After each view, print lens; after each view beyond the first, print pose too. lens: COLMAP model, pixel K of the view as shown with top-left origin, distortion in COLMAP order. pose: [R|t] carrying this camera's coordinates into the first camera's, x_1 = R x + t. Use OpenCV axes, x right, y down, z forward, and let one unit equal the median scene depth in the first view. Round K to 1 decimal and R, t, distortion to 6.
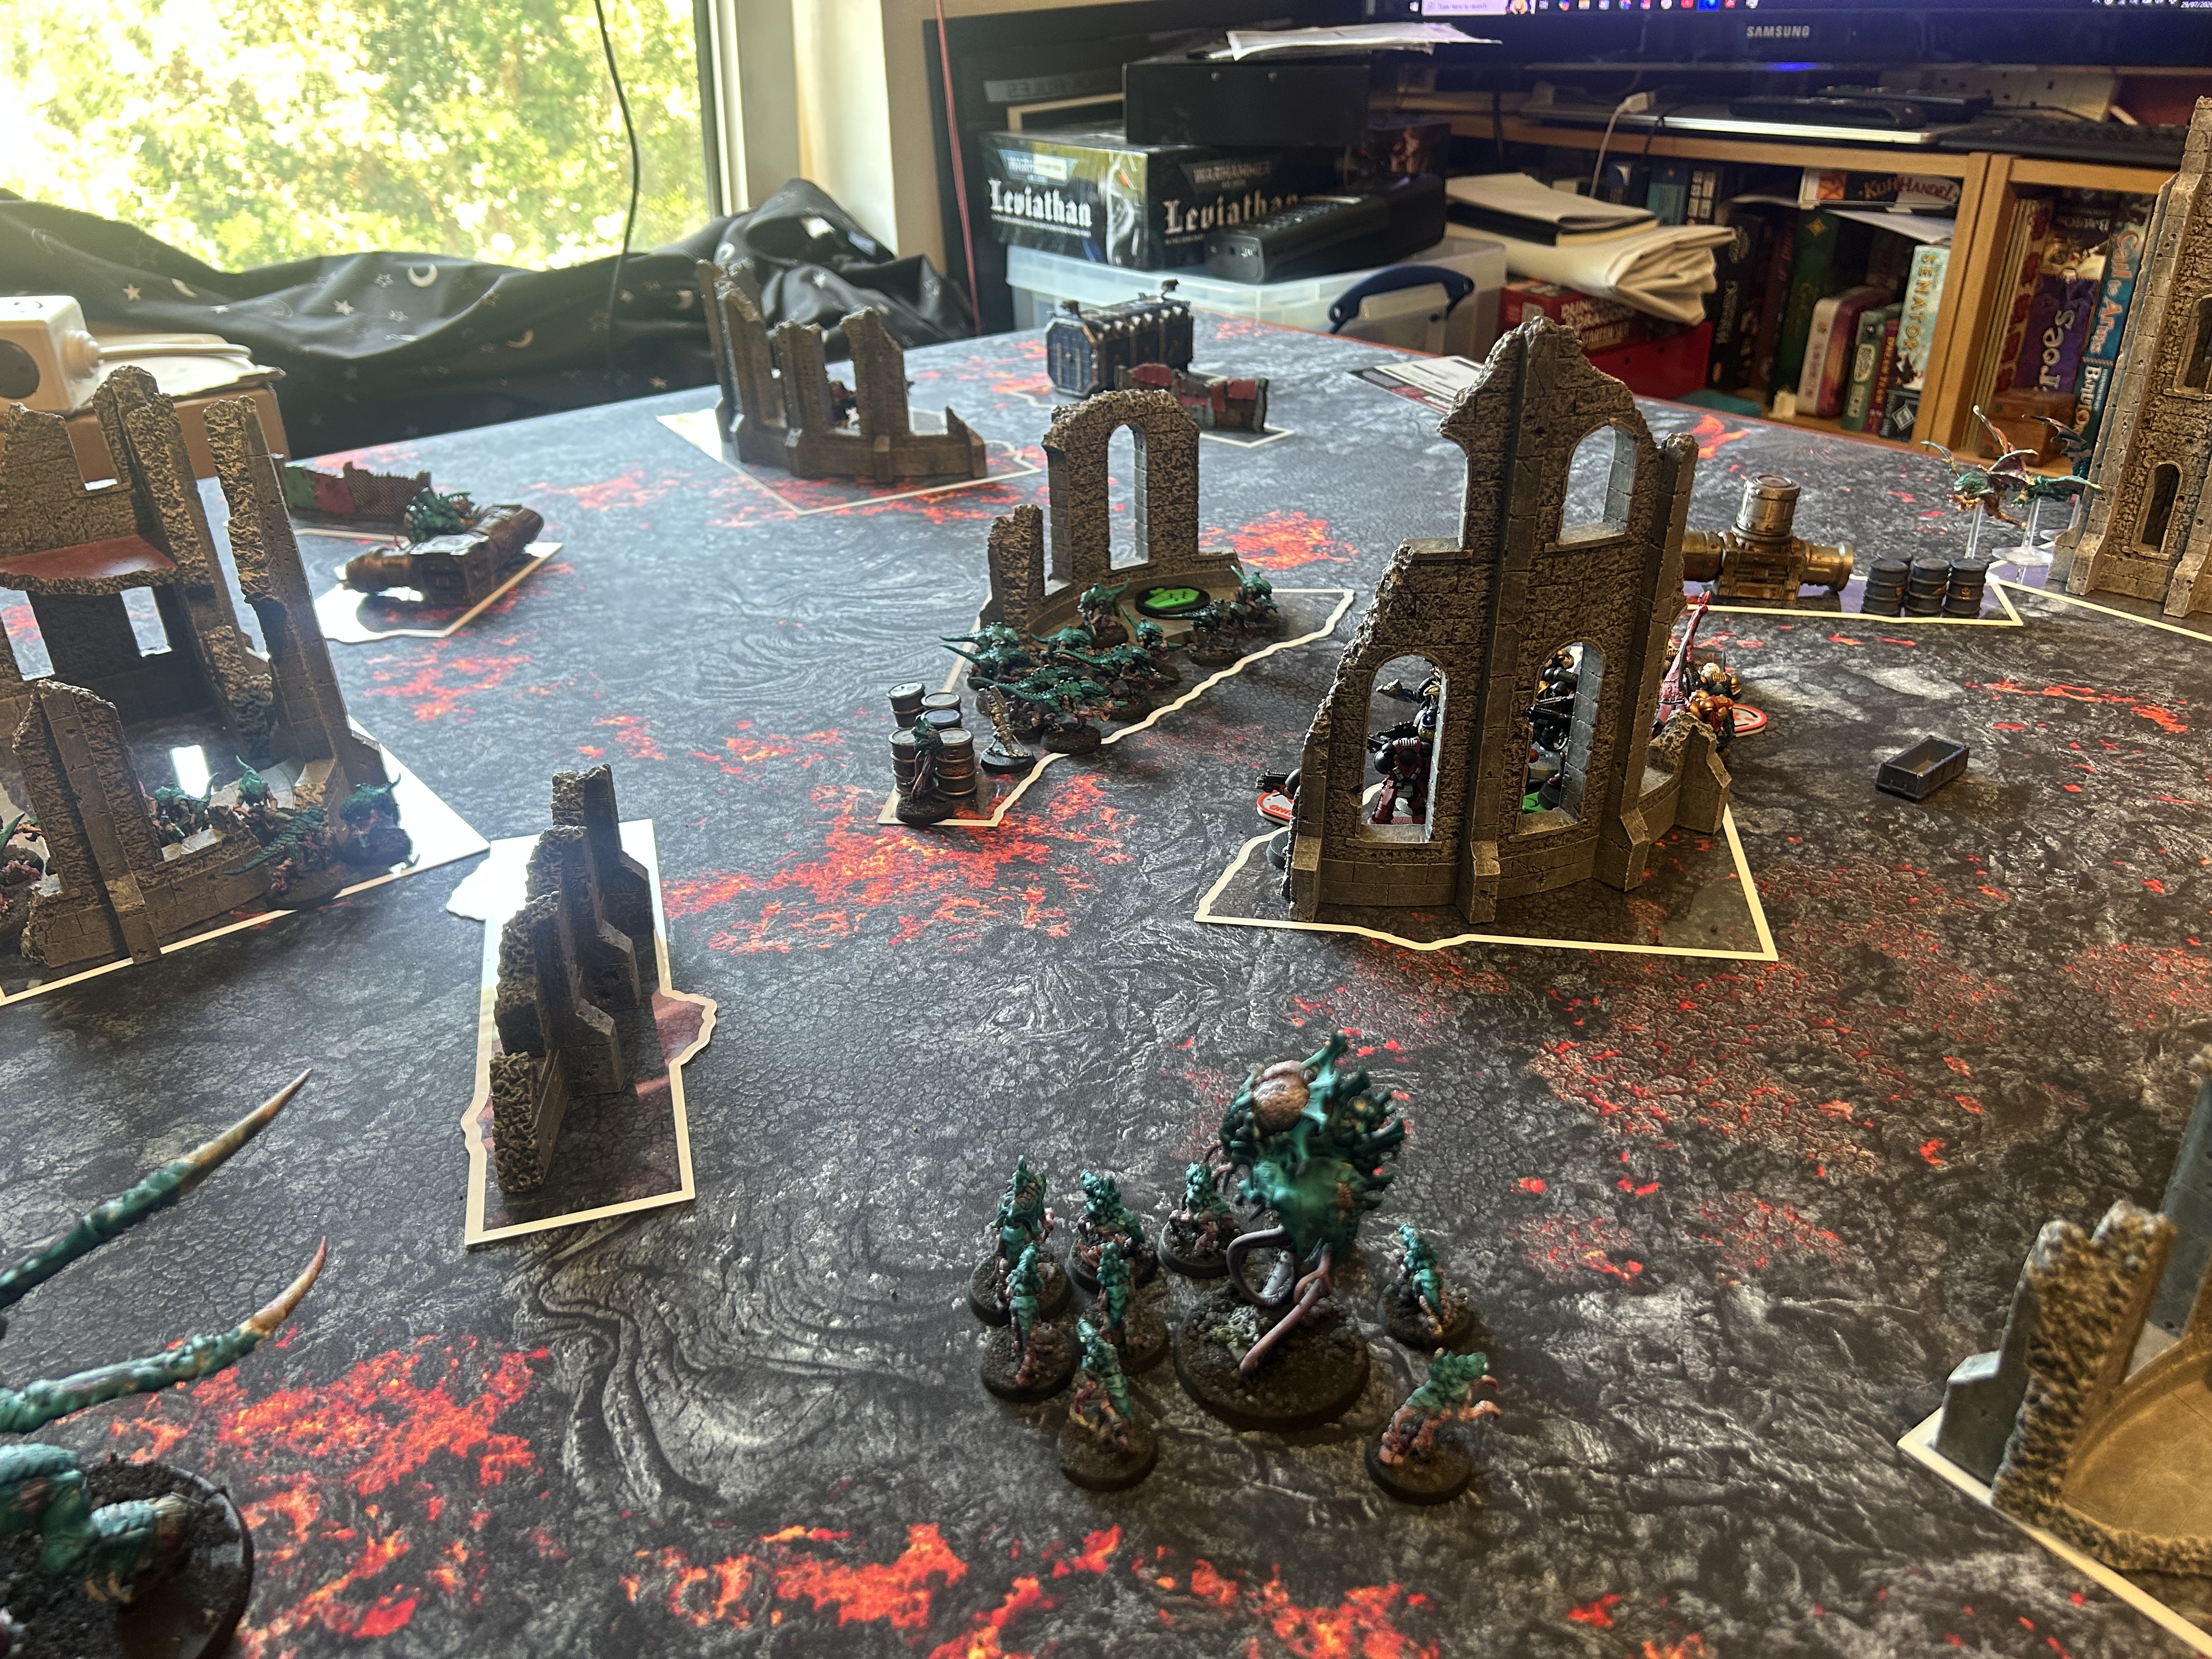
lens RADIAL K [[1684.6, 0, 1091.7], [0, 1684.6, 832.8], [0, 0, 1]] dist [0.059517, -0.086312]
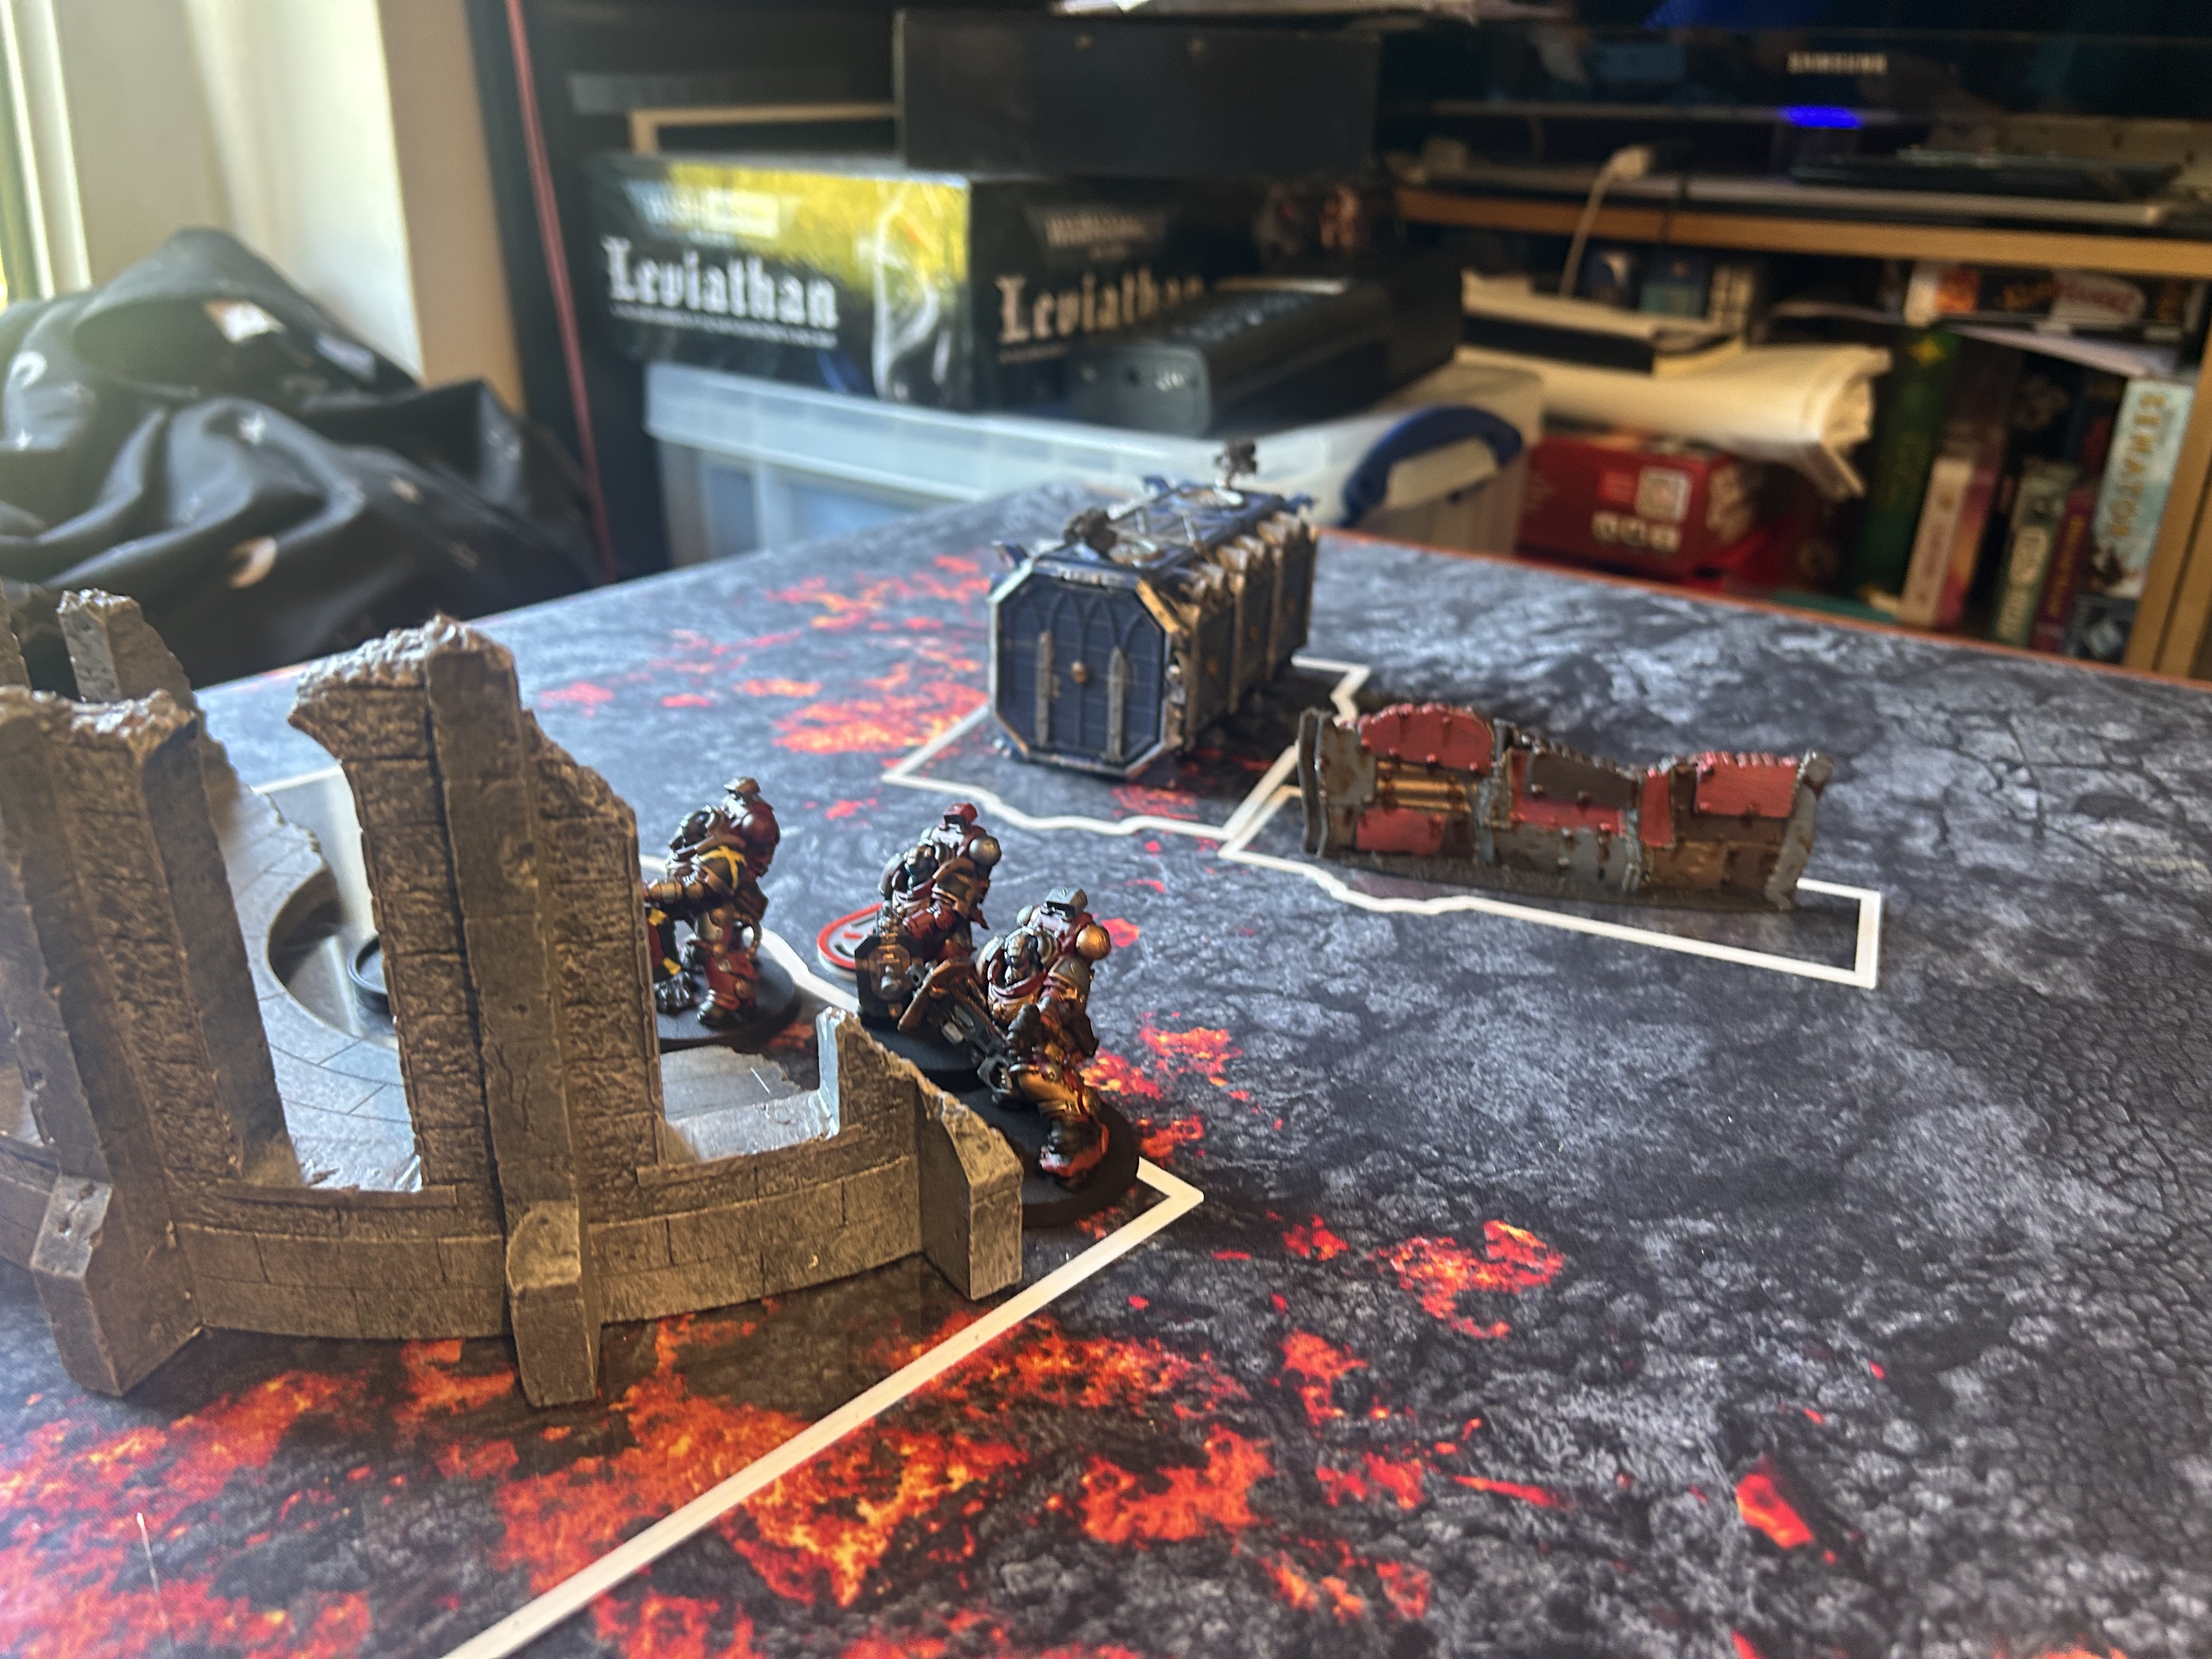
lens RADIAL K [[1685.5, 0, 1110.8], [0, 1685.5, 828.4], [0, 0, 1]] dist [0.030340, -0.042203]
pose [[0.956587, -0.067099, 0.283618, -0.074172], [0.088767, 0.993979, -0.064237, -0.166036], [-0.277600, 0.086624, 0.956783, 0.498356]]
